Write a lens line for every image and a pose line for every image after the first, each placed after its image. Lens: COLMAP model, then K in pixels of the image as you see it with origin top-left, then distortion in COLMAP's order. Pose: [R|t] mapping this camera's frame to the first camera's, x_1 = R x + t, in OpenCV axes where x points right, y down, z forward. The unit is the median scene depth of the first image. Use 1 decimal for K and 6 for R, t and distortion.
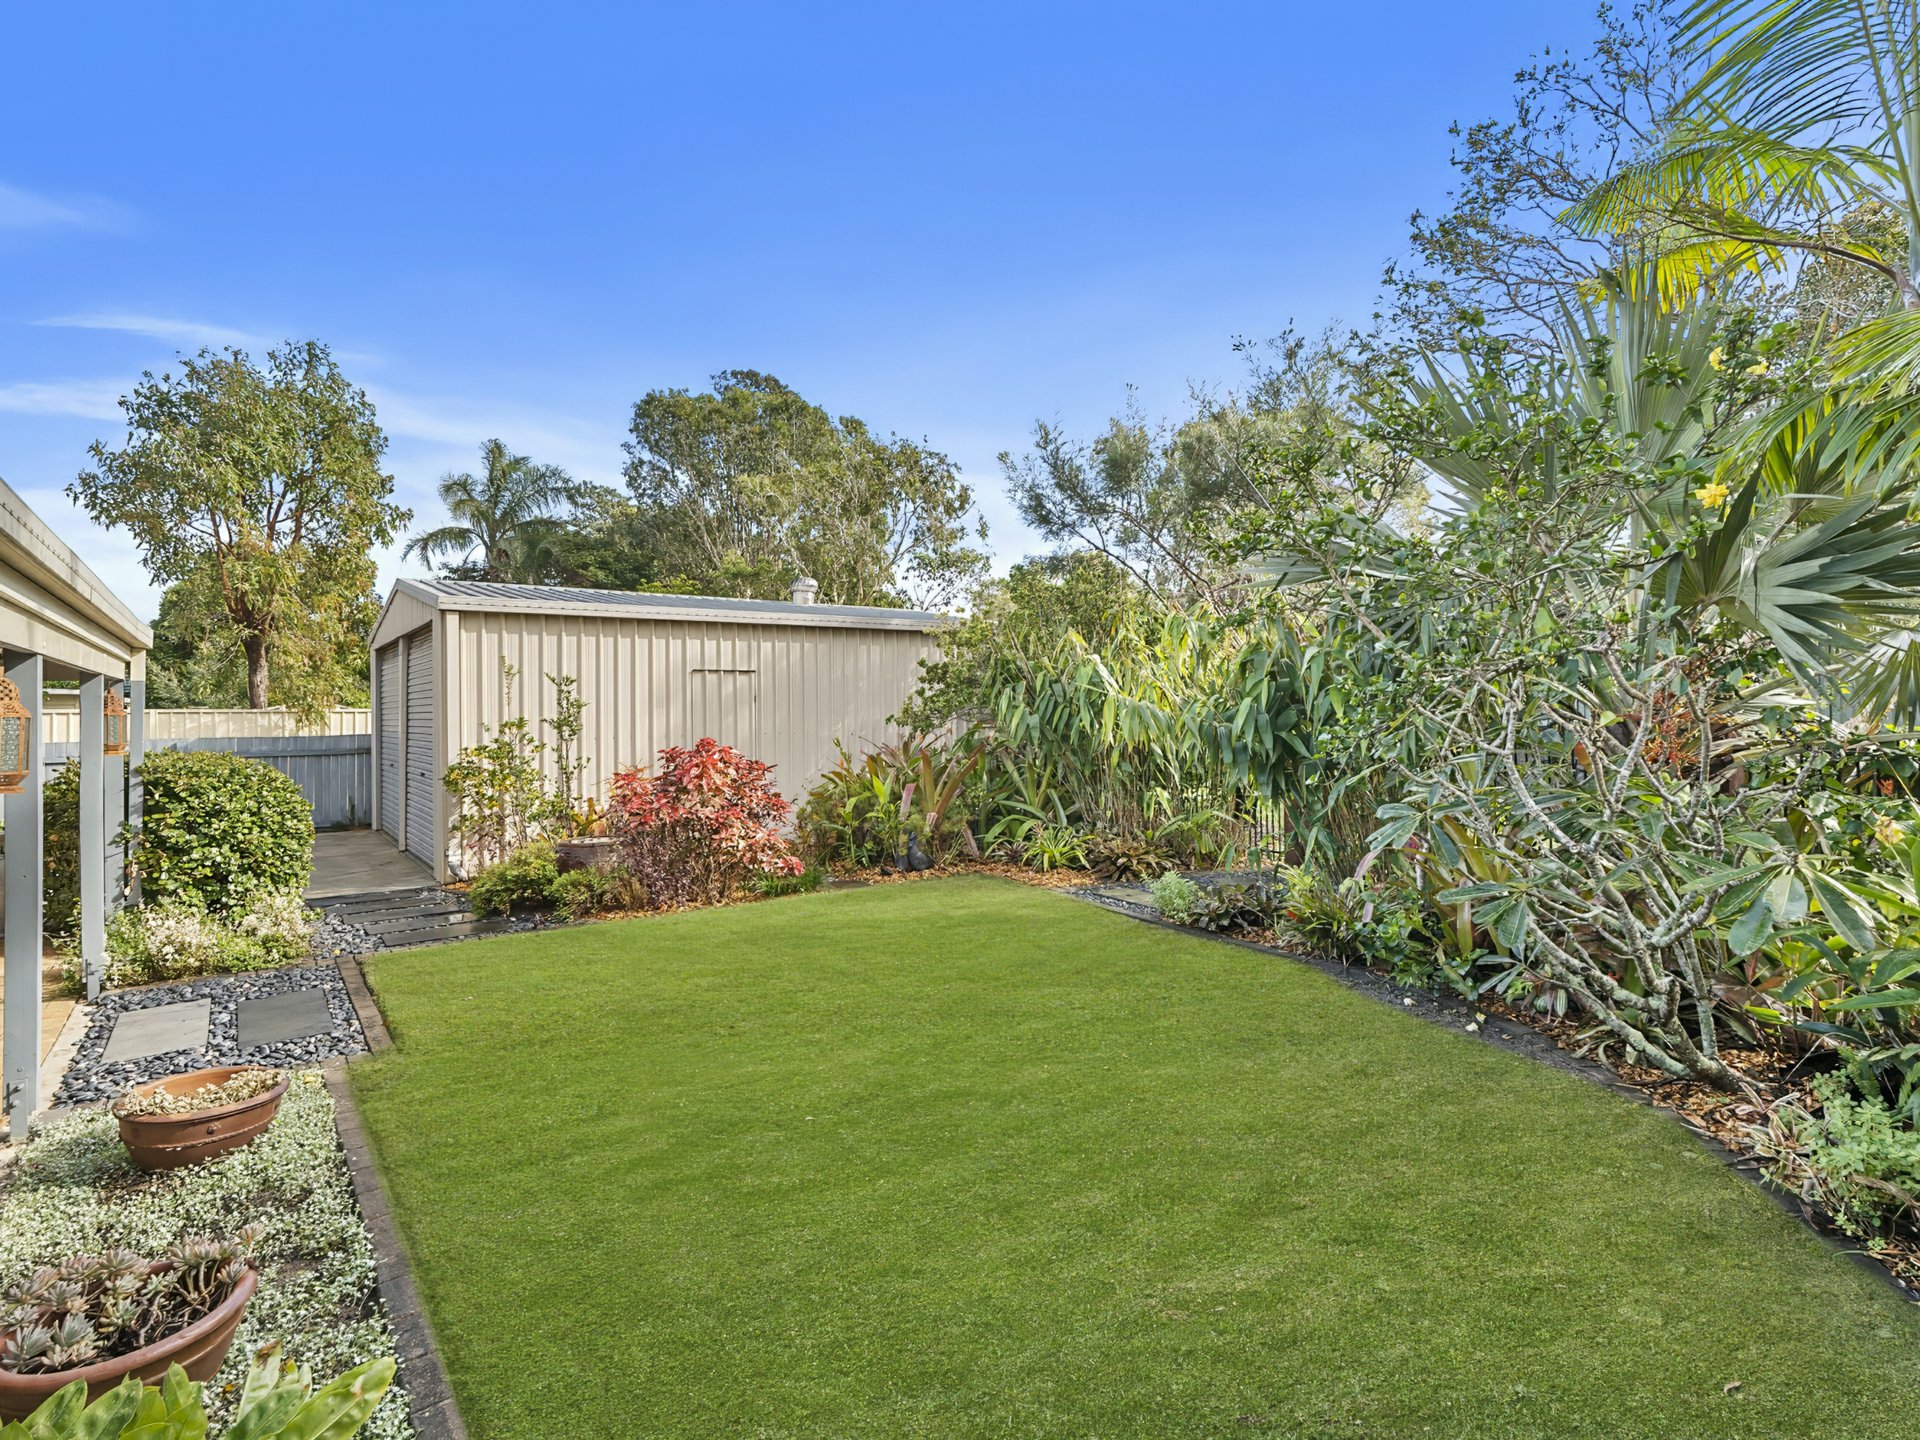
lens RADIAL K [[972.9, 0, 963.1], [0, 972.9, 728.5], [0, 0, 1]] dist [-0.001773, 0.000056]
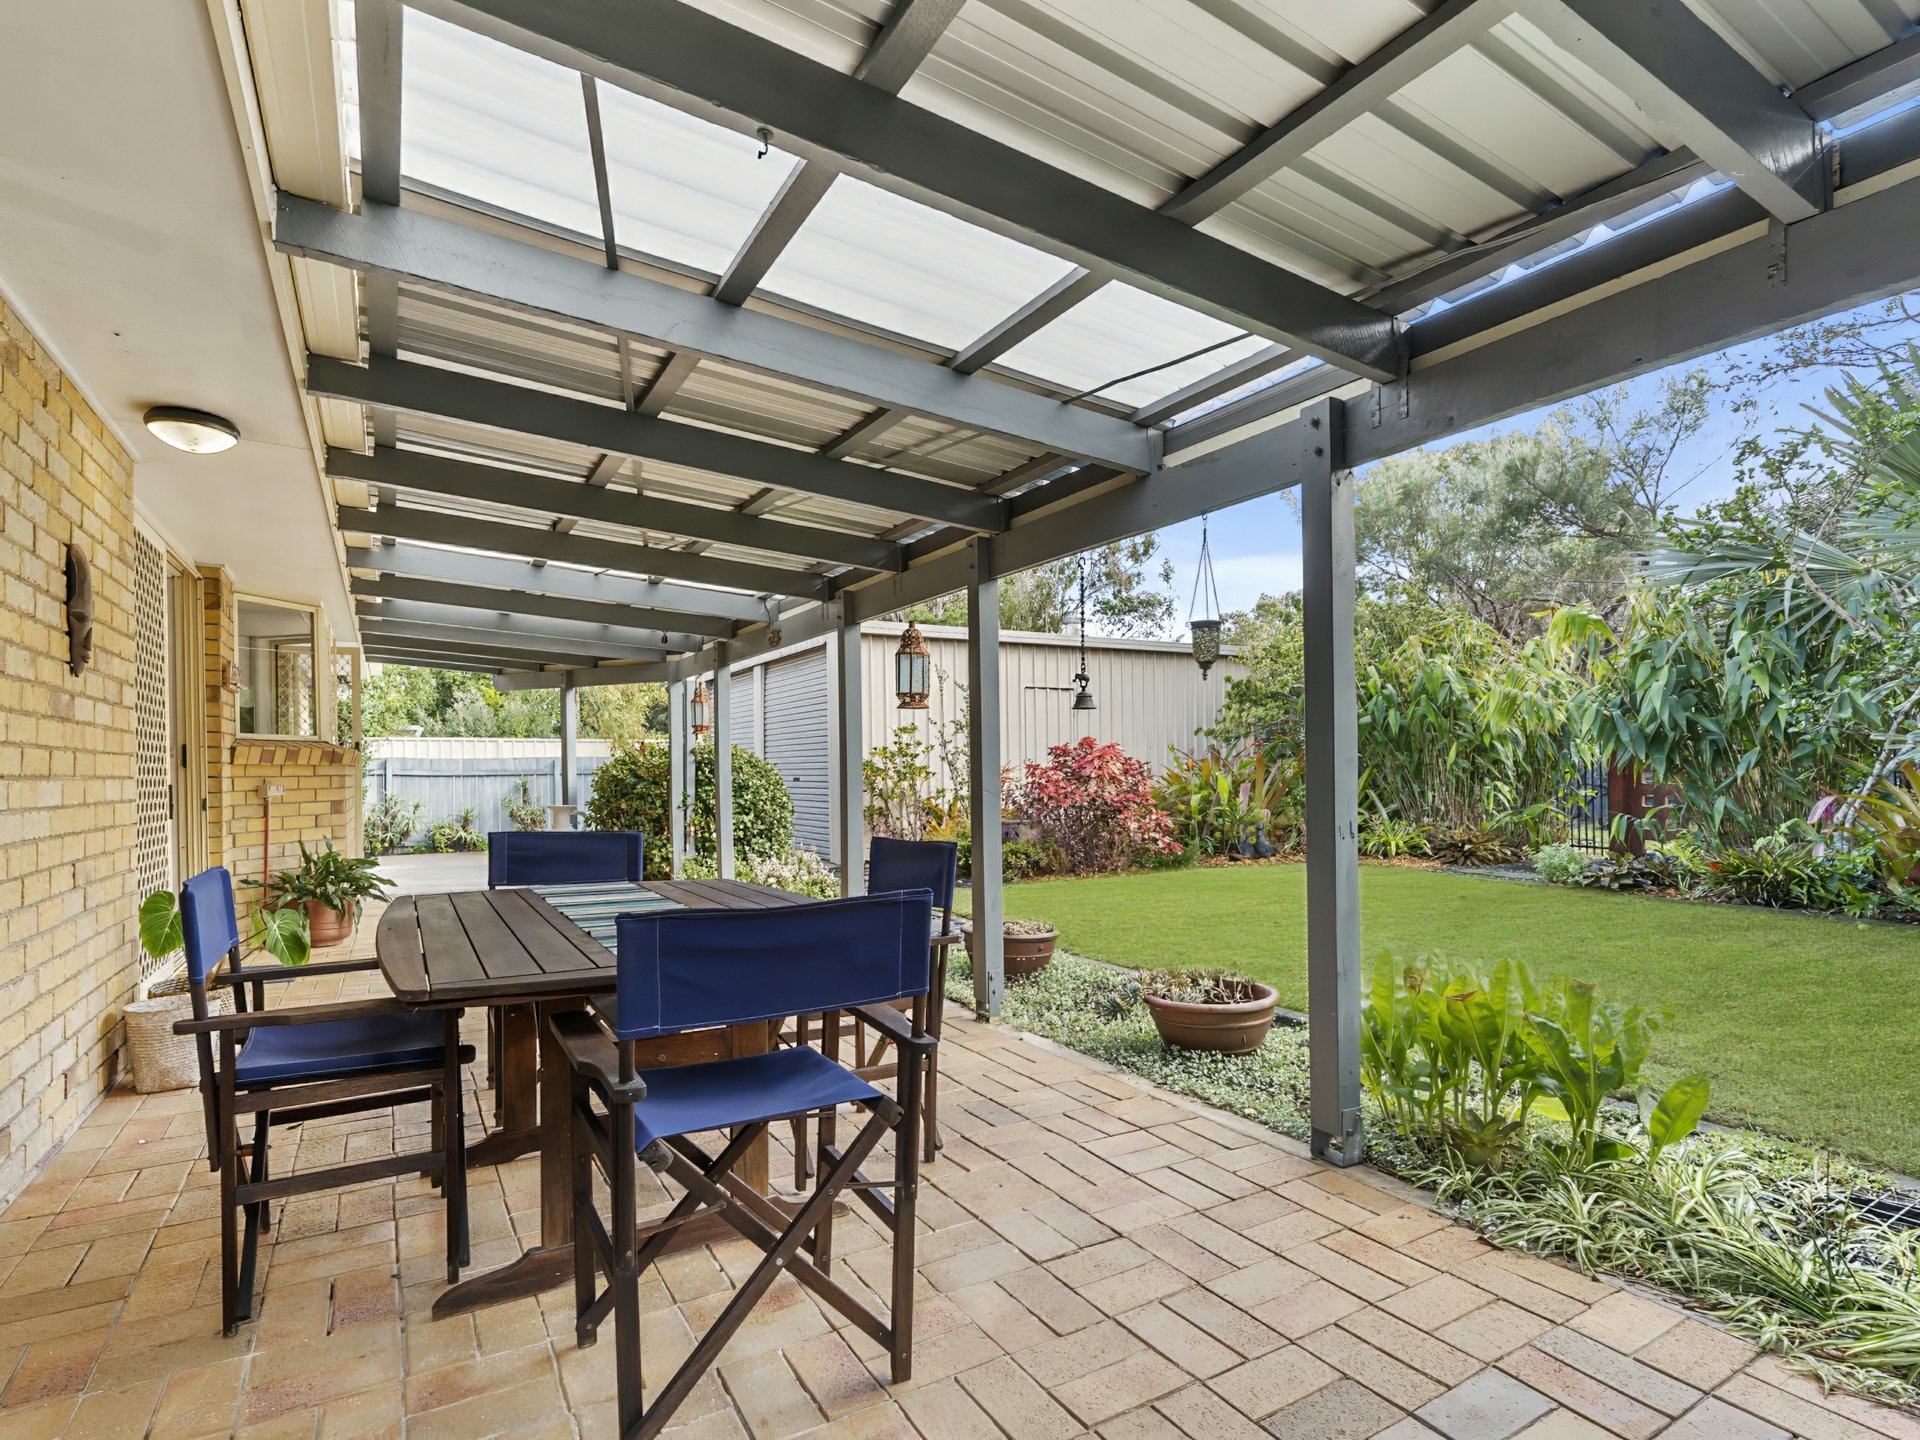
lens RADIAL K [[976.2, 0, 963.1], [0, 976.2, 779.7], [0, 0, 1]] dist [-0.000477, -0.000030]
pose [[0.992912, -0.002213, -0.118830, -0.262863], [0.001522, 0.999981, -0.005908, 0.065121], [0.118841, 0.005686, 0.992897, -0.150993]]
